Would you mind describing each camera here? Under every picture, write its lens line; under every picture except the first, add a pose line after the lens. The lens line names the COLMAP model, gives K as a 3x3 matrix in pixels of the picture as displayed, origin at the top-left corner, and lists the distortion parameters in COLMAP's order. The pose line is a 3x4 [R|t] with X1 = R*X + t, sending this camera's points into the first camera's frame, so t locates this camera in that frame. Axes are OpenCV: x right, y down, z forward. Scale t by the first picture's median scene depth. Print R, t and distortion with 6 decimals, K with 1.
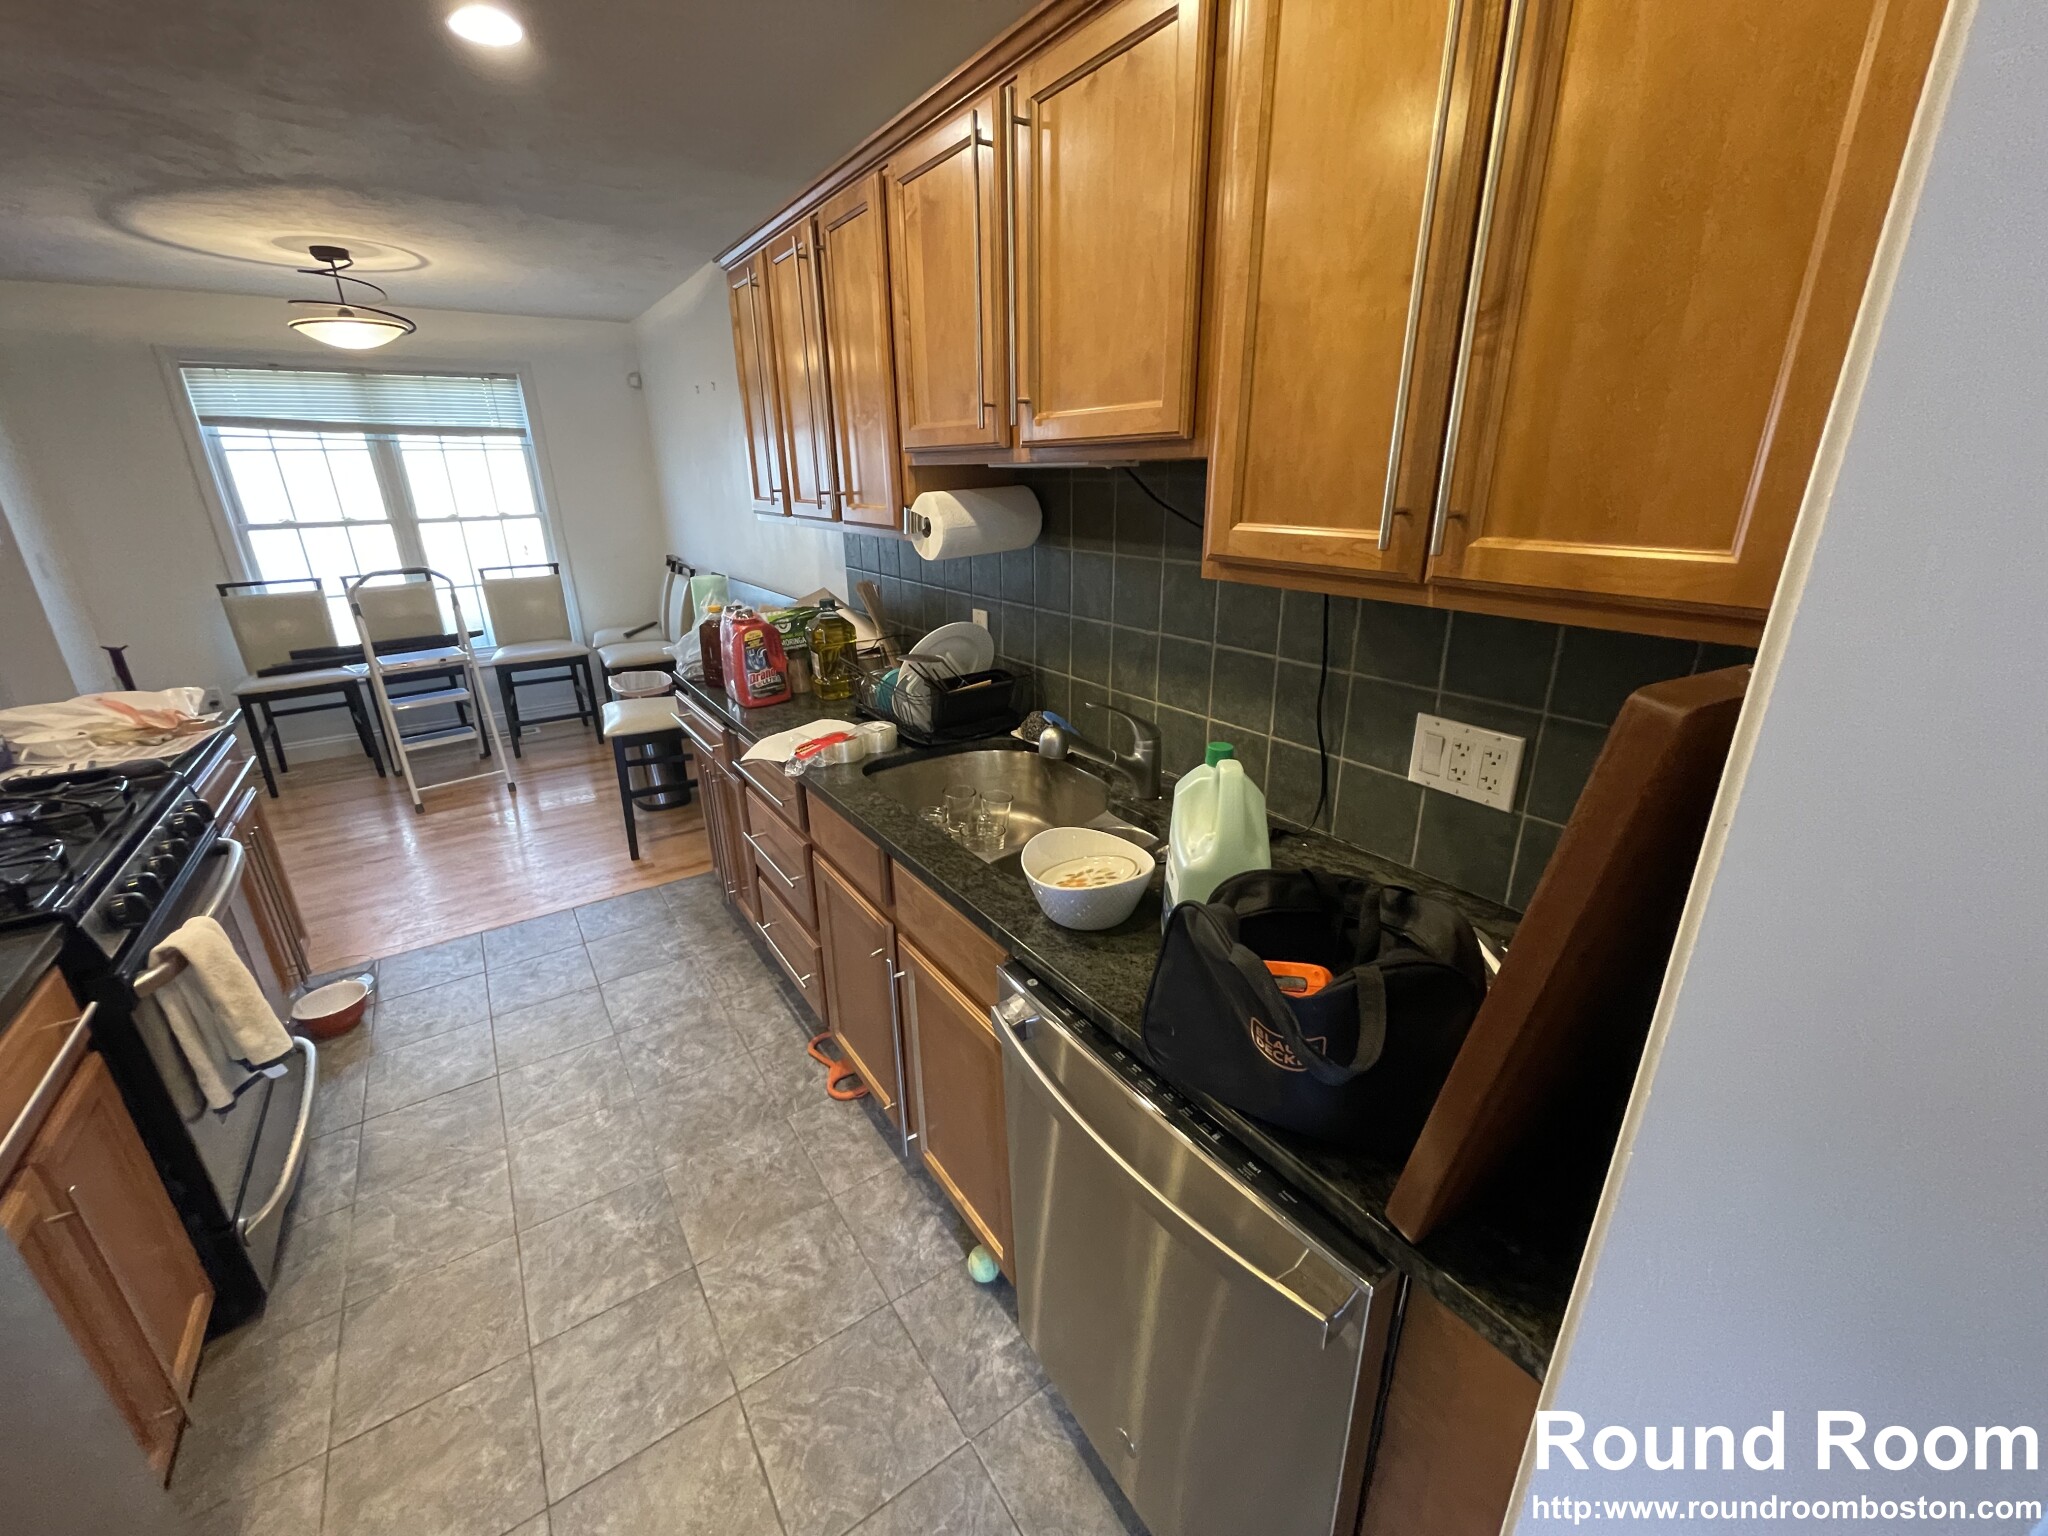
lens RADIAL K [[824.7, 0, 1018.0], [0, 824.7, 757.0], [0, 0, 1]] dist [-0.003914, 0.000650]
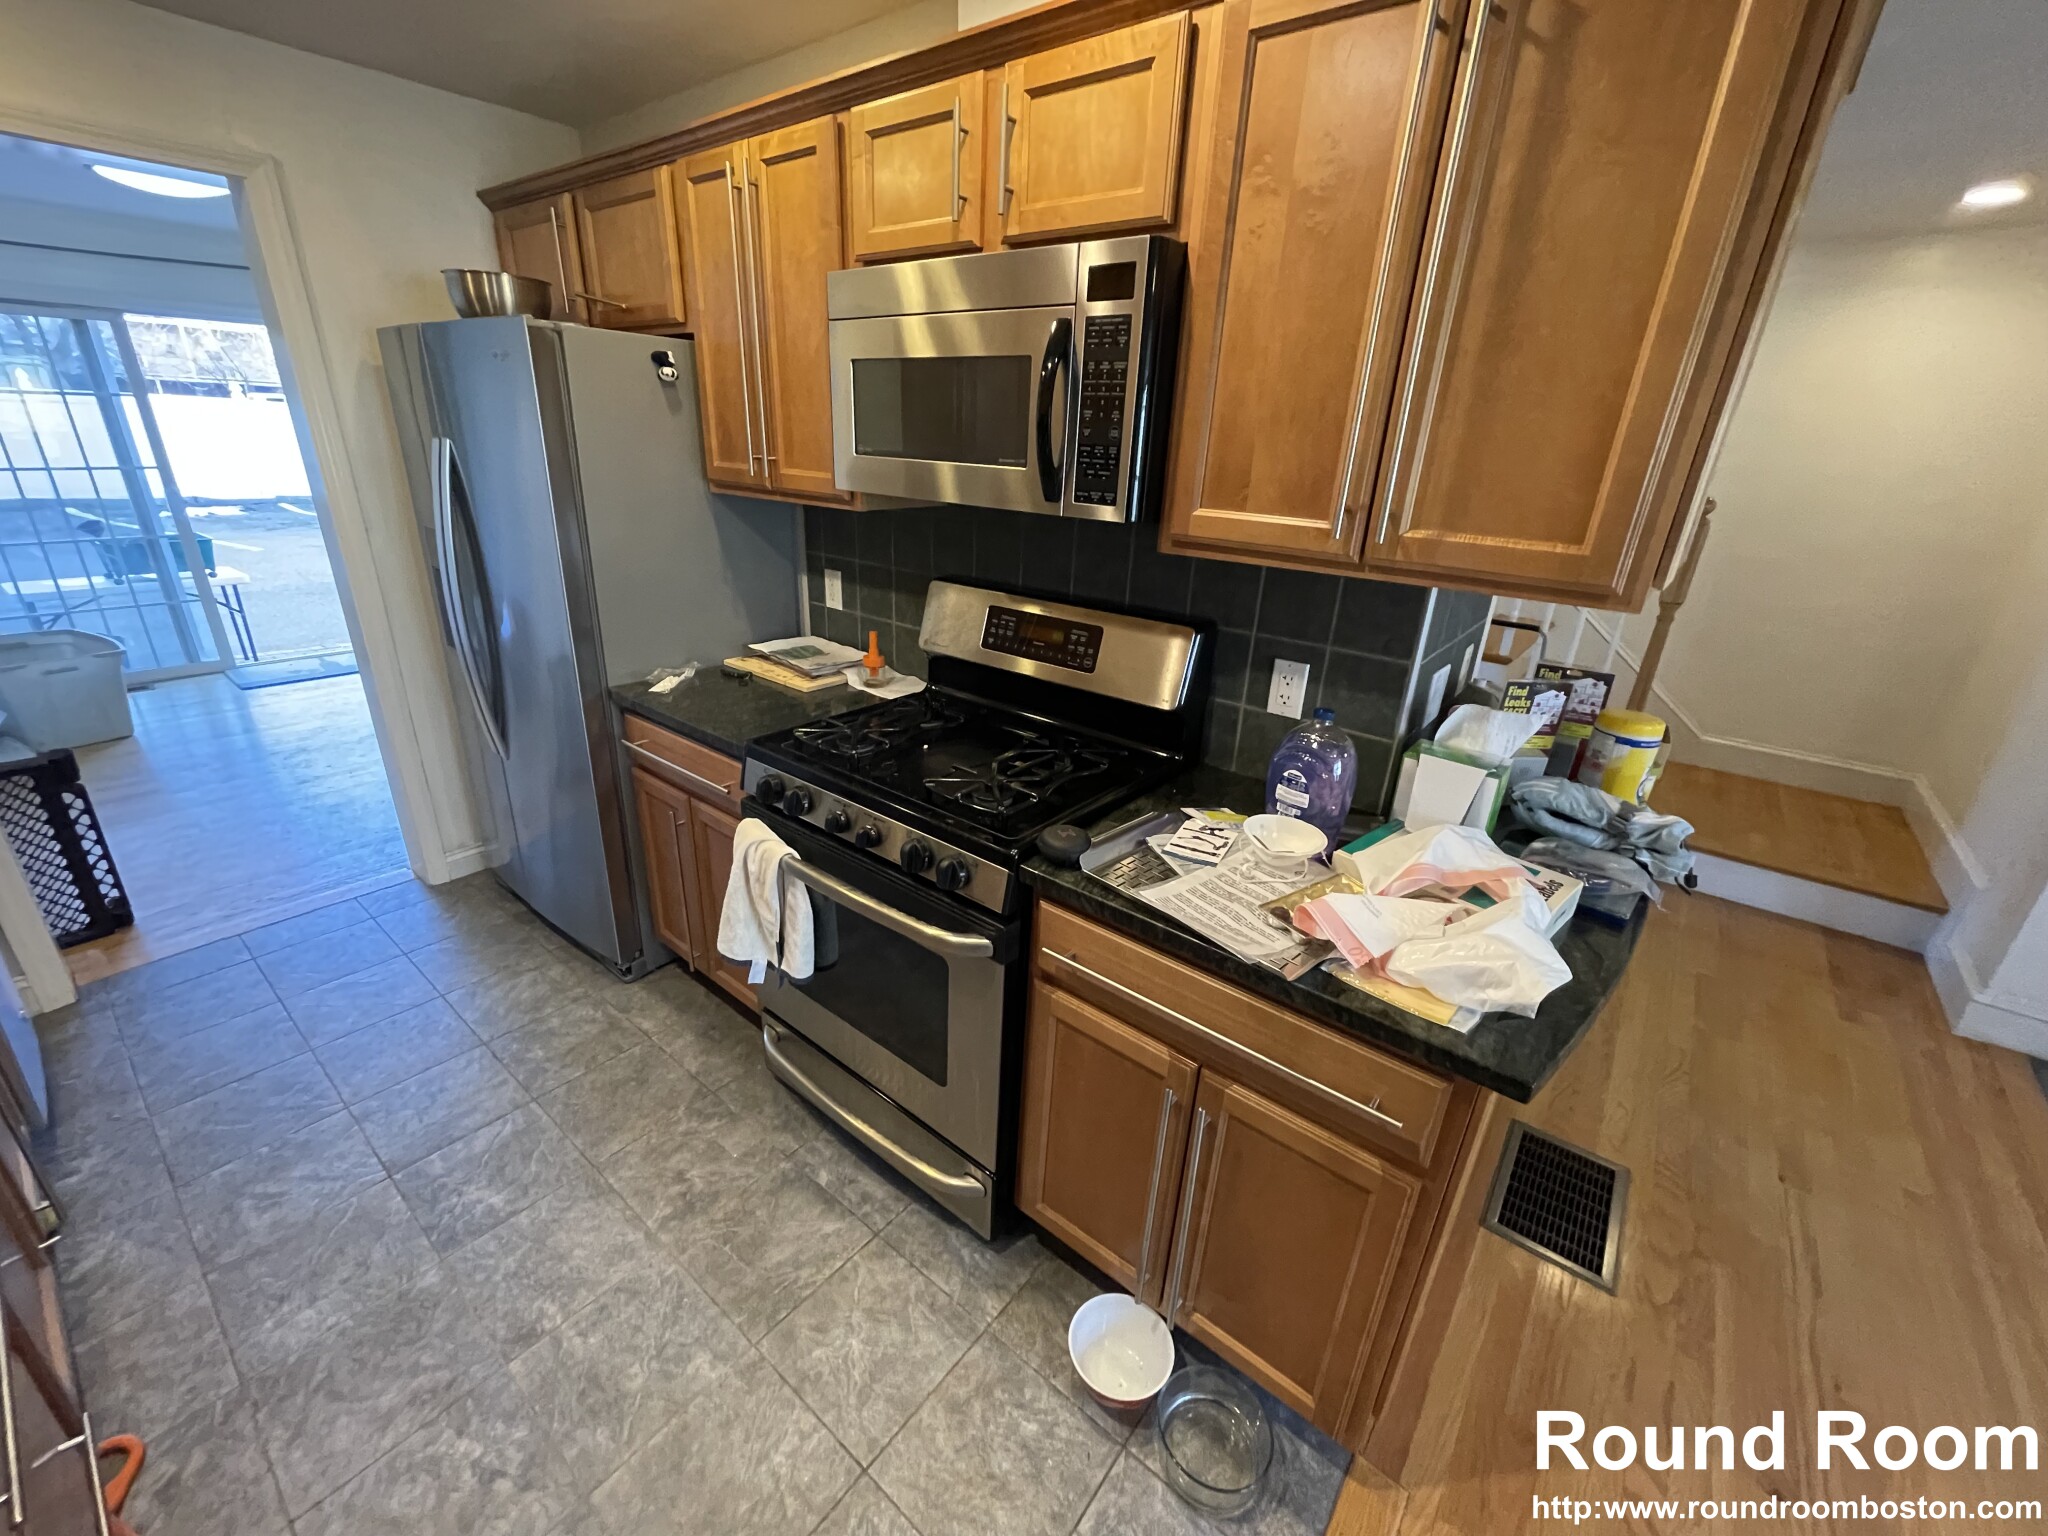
lens RADIAL K [[824.7, 0, 1022.8], [0, 824.7, 773.9], [0, 0, 1]] dist [-0.003914, 0.000650]
pose [[-0.957075, 0.083564, -0.277532, -0.512806], [-0.123184, 0.749479, 0.650467, -0.308668], [0.262360, 0.656733, -0.707014, 0.902544]]
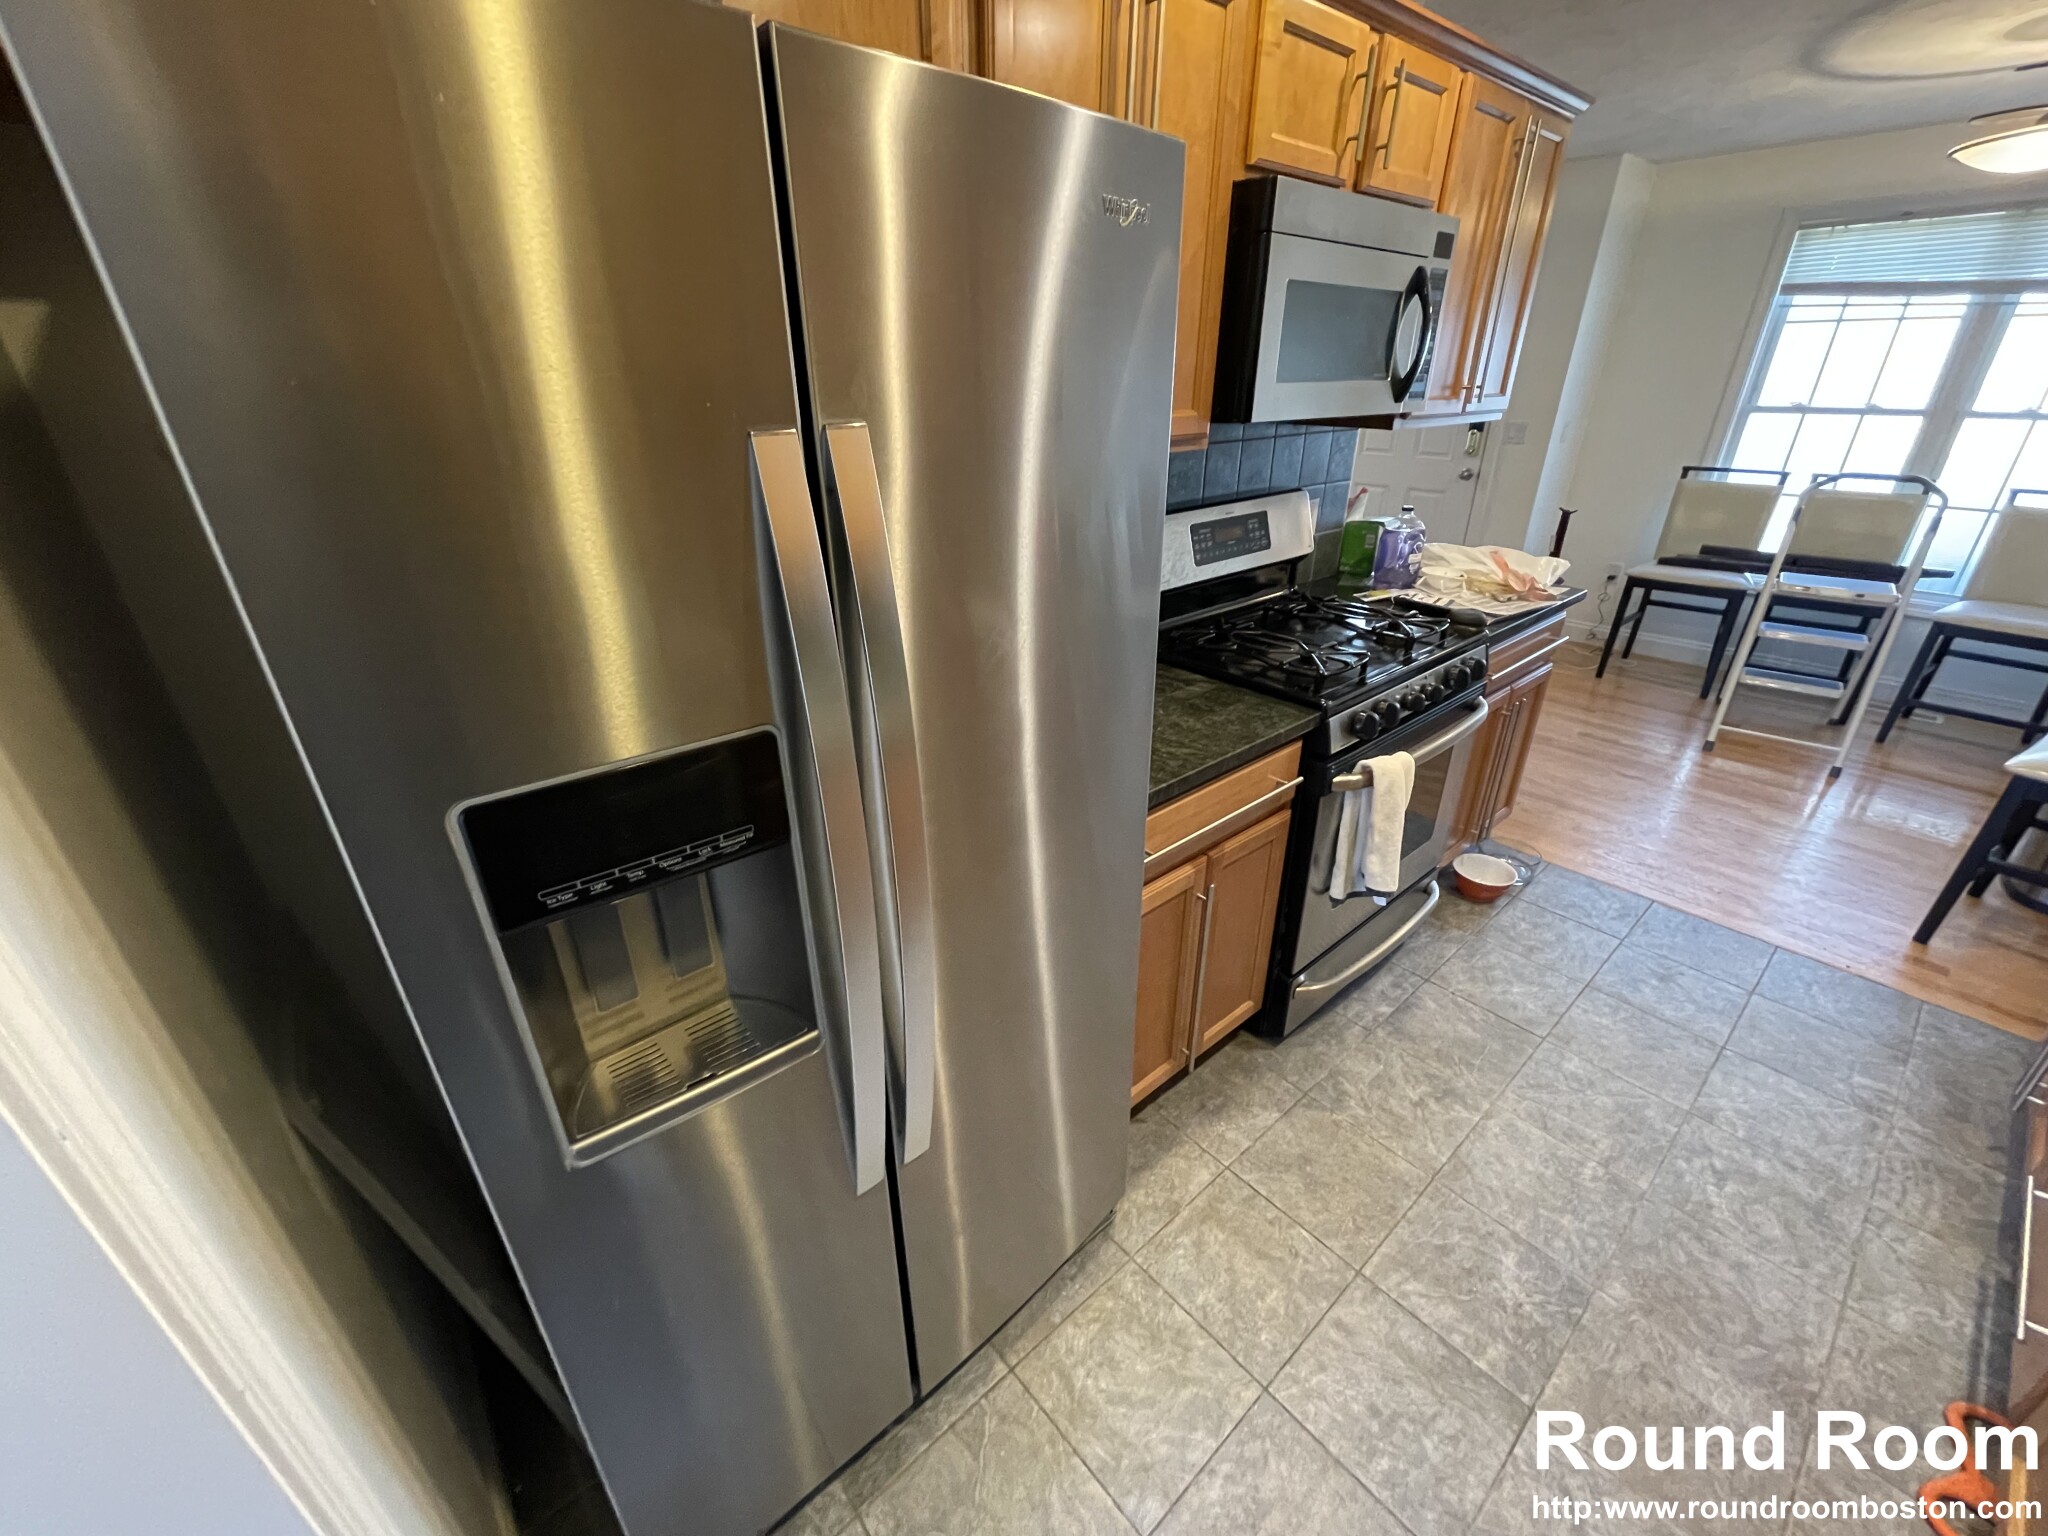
lens RADIAL K [[824.7, 0, 1008.7], [0, 824.7, 762.4], [0, 0, 1]] dist [-0.003914, 0.000650]
pose [[0.107130, 0.442468, -0.890362, -0.011378], [-0.320302, 0.863132, 0.390397, -0.035022], [0.941238, 0.243362, 0.234191, 0.108144]]
